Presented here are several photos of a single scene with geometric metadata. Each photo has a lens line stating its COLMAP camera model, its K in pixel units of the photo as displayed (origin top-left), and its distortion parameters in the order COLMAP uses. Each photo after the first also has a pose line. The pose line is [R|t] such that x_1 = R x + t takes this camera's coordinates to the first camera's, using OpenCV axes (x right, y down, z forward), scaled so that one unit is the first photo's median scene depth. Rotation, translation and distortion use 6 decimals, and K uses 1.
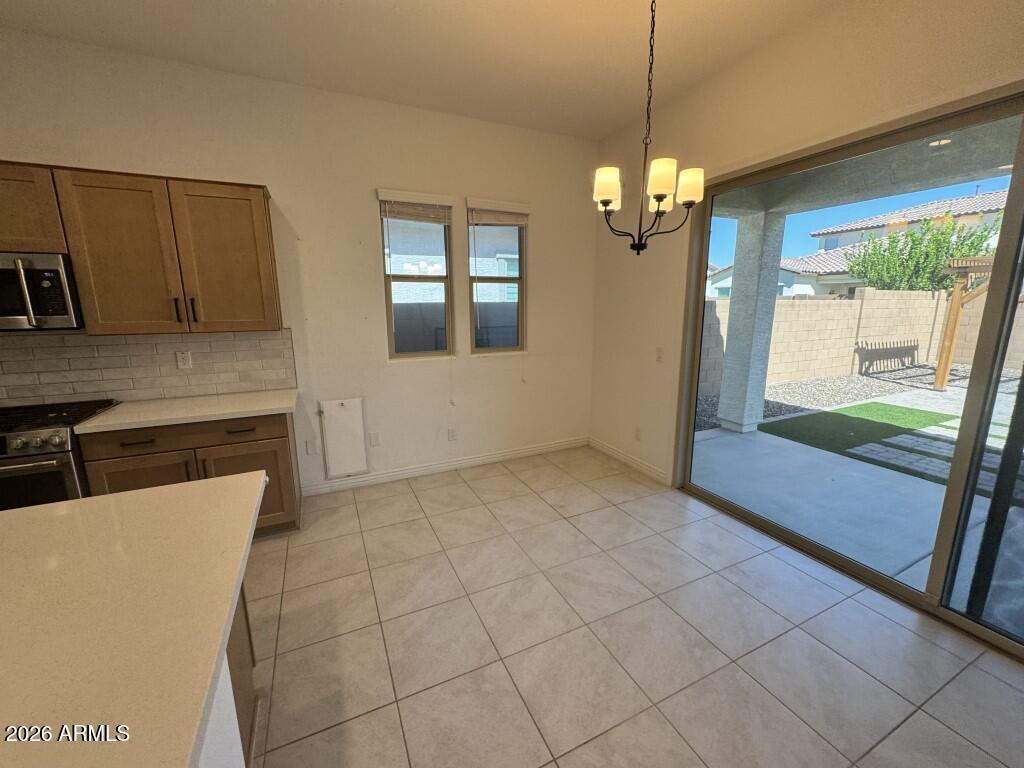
lens RADIAL K [[415.3, 0, 544.3], [0, 415.3, 384.4], [0, 0, 1]] dist [-0.020460, -0.000050]
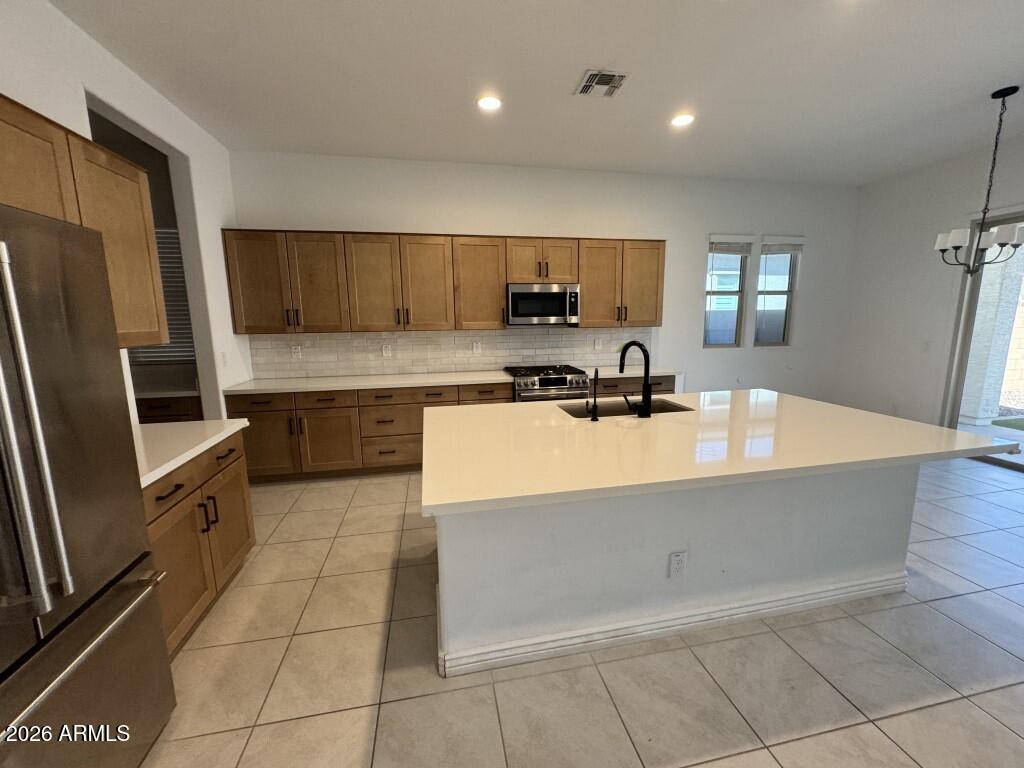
lens RADIAL K [[408.8, 0, 512.0], [0, 408.8, 384.0], [0, 0, 1]] dist [-0.021615, 0.000026]
pose [[0.954881, 0.038164, -0.294527, -0.512323], [-0.045603, 0.998790, -0.018429, 0.106120], [0.293468, 0.031028, 0.955465, -0.492171]]
